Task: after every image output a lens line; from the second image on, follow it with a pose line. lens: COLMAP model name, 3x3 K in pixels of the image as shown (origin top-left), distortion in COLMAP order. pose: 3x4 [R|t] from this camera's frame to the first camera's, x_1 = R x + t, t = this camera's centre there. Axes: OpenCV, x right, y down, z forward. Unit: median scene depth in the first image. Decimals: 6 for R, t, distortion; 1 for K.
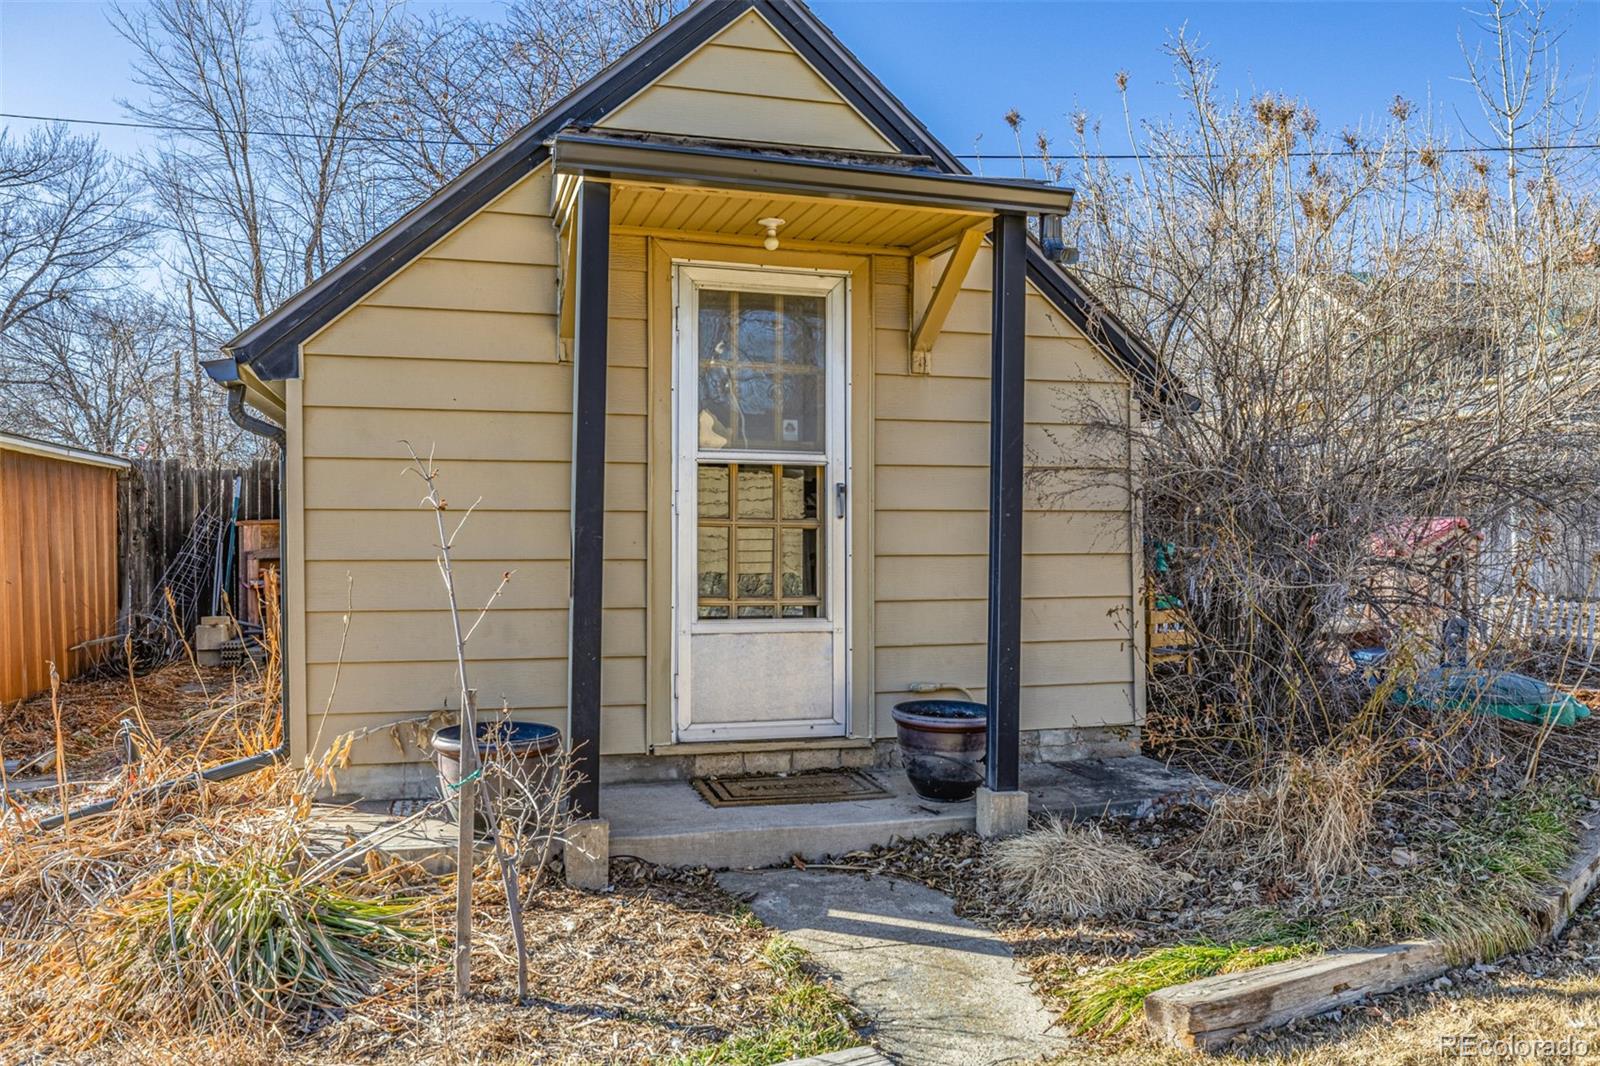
lens RADIAL K [[1267.1, 0, 800.0], [0, 1267.1, 533.0], [0, 0, 1]] dist [-0.001641, -0.000405]
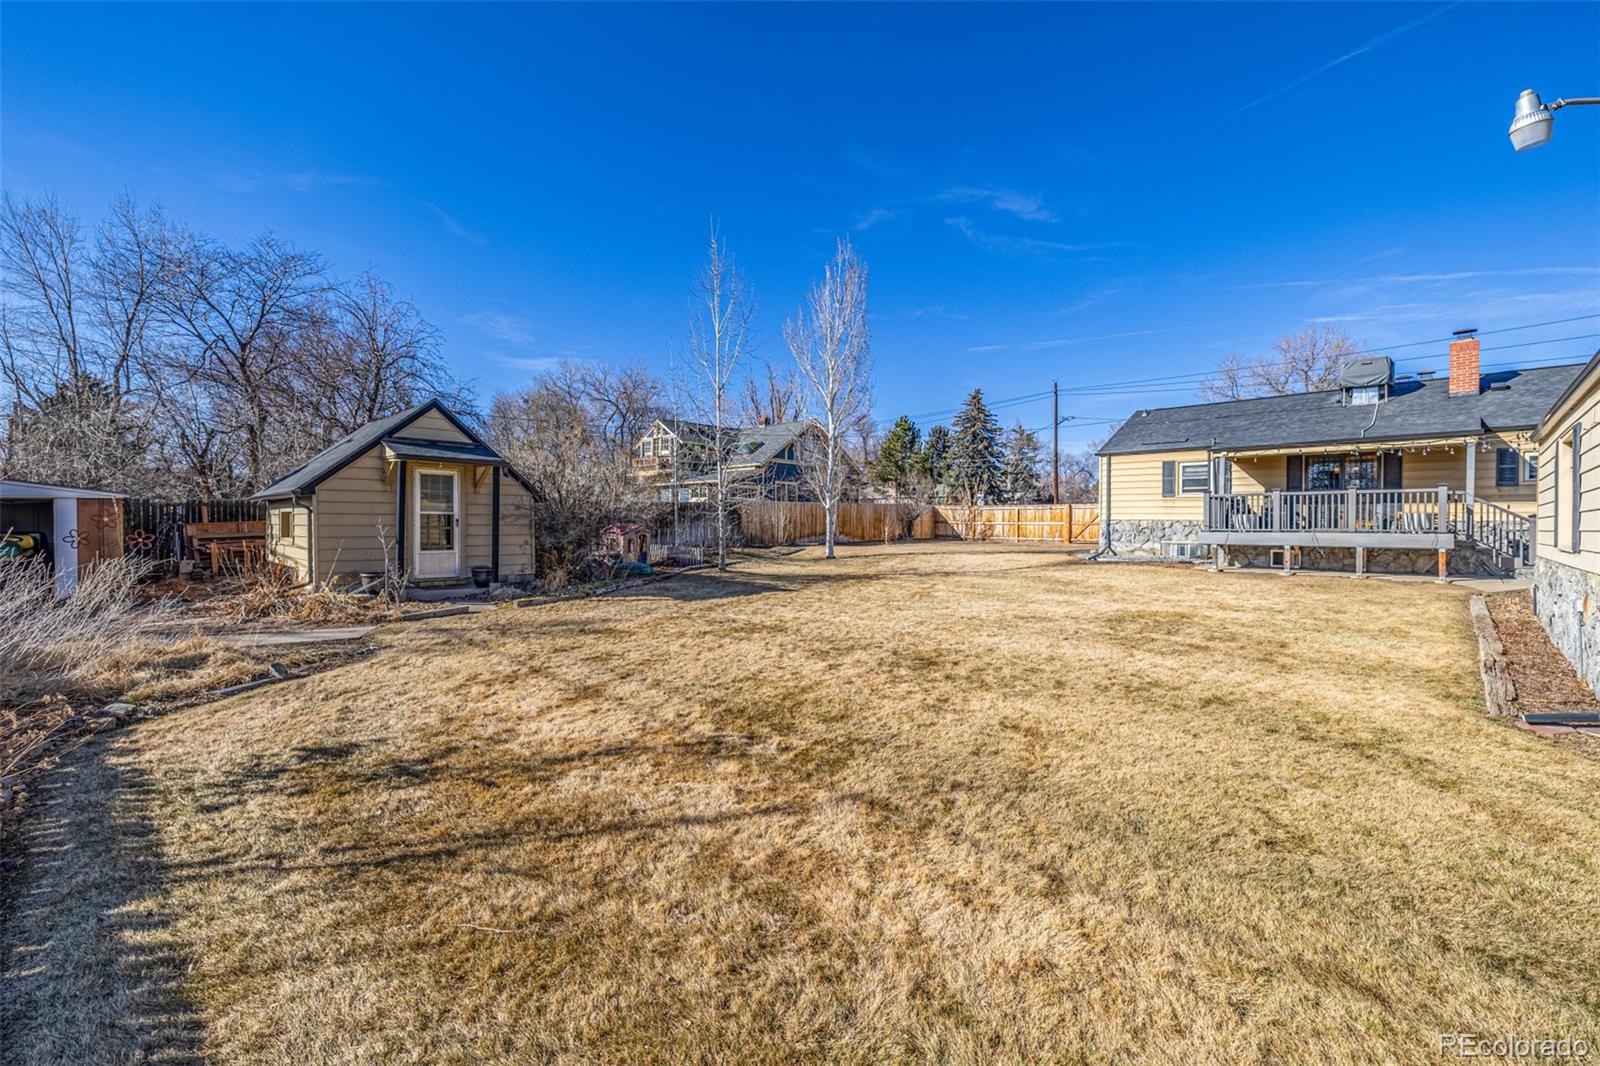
lens RADIAL K [[673.8, 0, 800.0], [0, 673.8, 533.0], [0, 0, 1]] dist [-0.000317, -0.000136]
pose [[0.869528, -0.001428, 0.493881, -0.087410], [-0.004194, 0.999938, 0.010275, -0.020021], [-0.493866, -0.011006, 0.869469, -1.597644]]
